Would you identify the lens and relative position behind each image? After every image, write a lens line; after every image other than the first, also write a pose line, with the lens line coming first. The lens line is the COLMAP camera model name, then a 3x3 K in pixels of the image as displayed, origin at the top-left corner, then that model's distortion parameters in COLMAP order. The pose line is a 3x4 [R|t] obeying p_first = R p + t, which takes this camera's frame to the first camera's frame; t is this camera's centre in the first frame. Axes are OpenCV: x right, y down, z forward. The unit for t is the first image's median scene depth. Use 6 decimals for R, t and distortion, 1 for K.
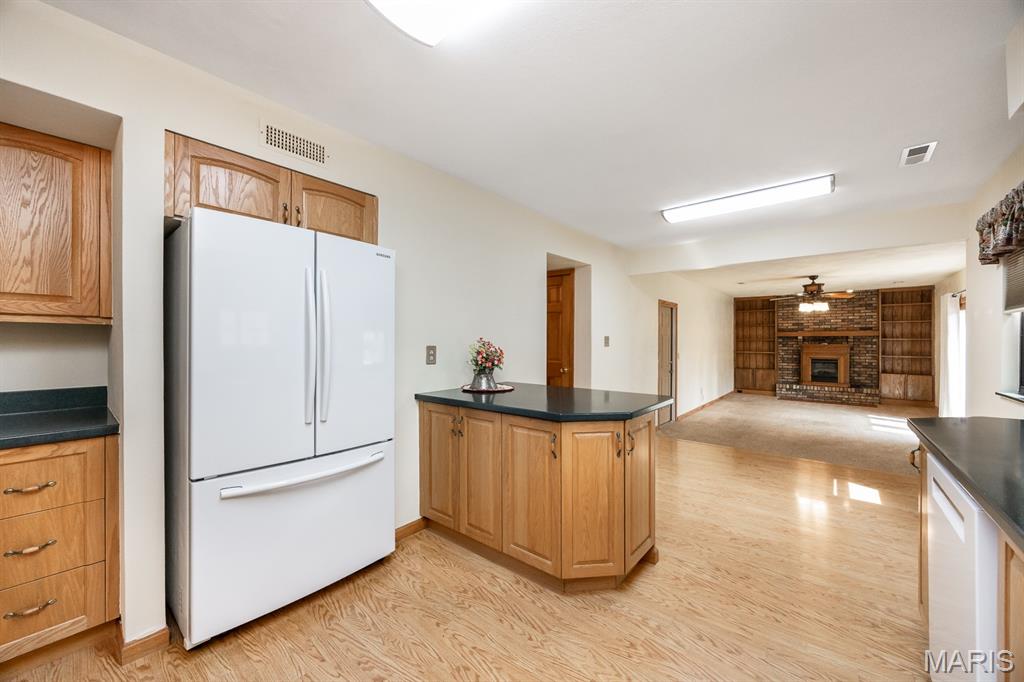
lens RADIAL K [[384.3, 0, 521.5], [0, 384.3, 341.9], [0, 0, 1]] dist [-0.000613, -0.000018]
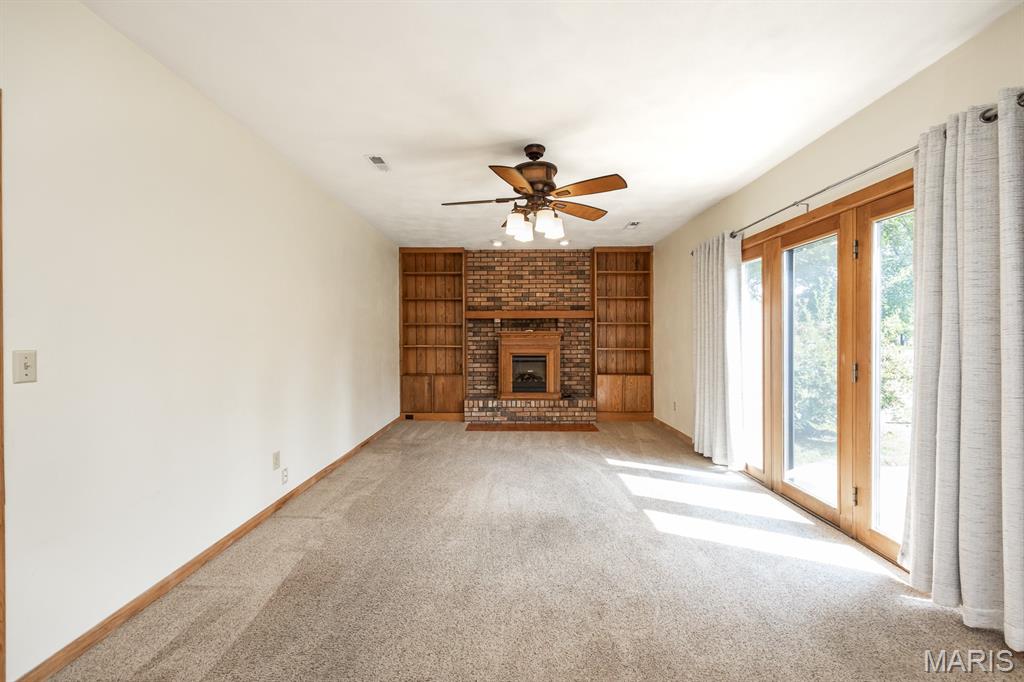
lens RADIAL K [[405.7, 0, 508.3], [0, 405.7, 338.5], [0, 0, 1]] dist [-0.002666, 0.000026]
pose [[0.779146, -0.003490, 0.626833, 0.987060], [0.002603, 0.999994, 0.002331, 0.046025], [-0.626838, -0.000185, 0.779150, 1.434631]]
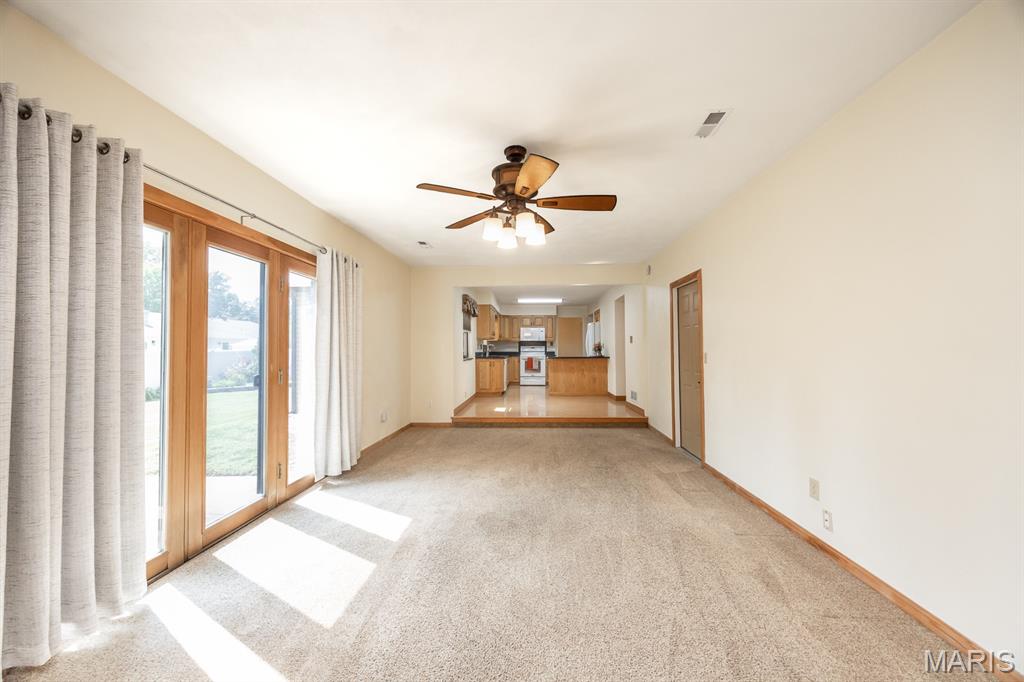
lens RADIAL K [[397.8, 0, 519.4], [0, 397.8, 337.6], [0, 0, 1]] dist [-0.002267, -0.000063]
pose [[-0.797823, -0.014039, -0.602728, 2.051339], [0.003835, 0.999590, -0.028359, 0.045882], [0.602880, -0.024937, -0.797442, 2.714089]]
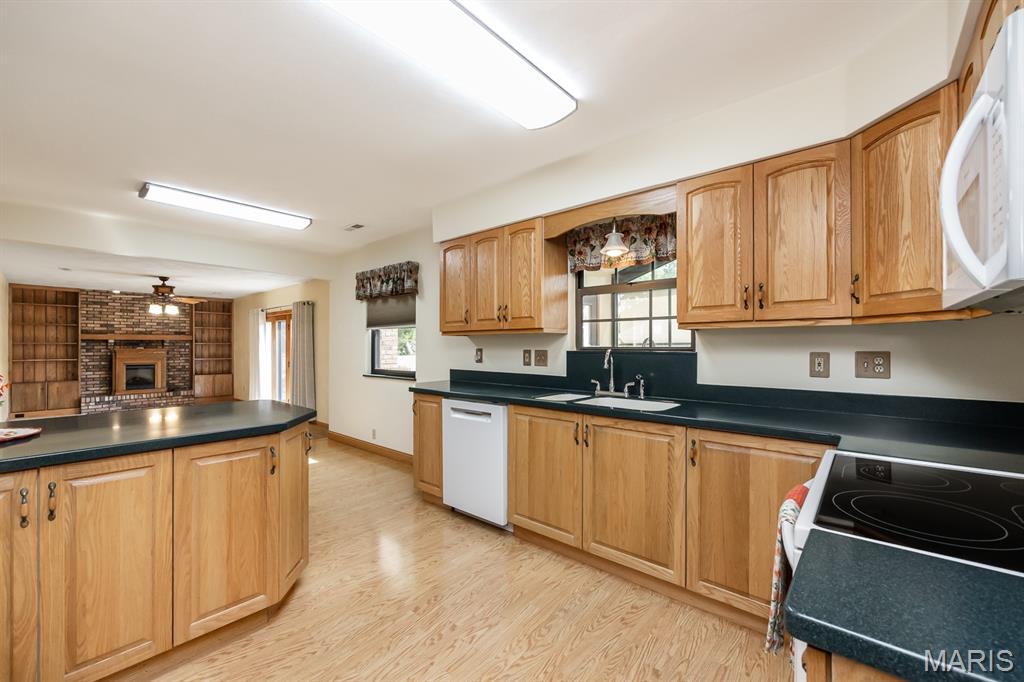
lens RADIAL K [[420.1, 0, 496.5], [0, 420.1, 343.9], [0, 0, 1]] dist [-0.003060, -0.000636]
pose [[0.054709, 0.003604, 0.998496, -0.496010], [0.001663, 0.999992, -0.003700, 0.000362], [-0.998501, 0.001863, 0.054703, 0.237438]]
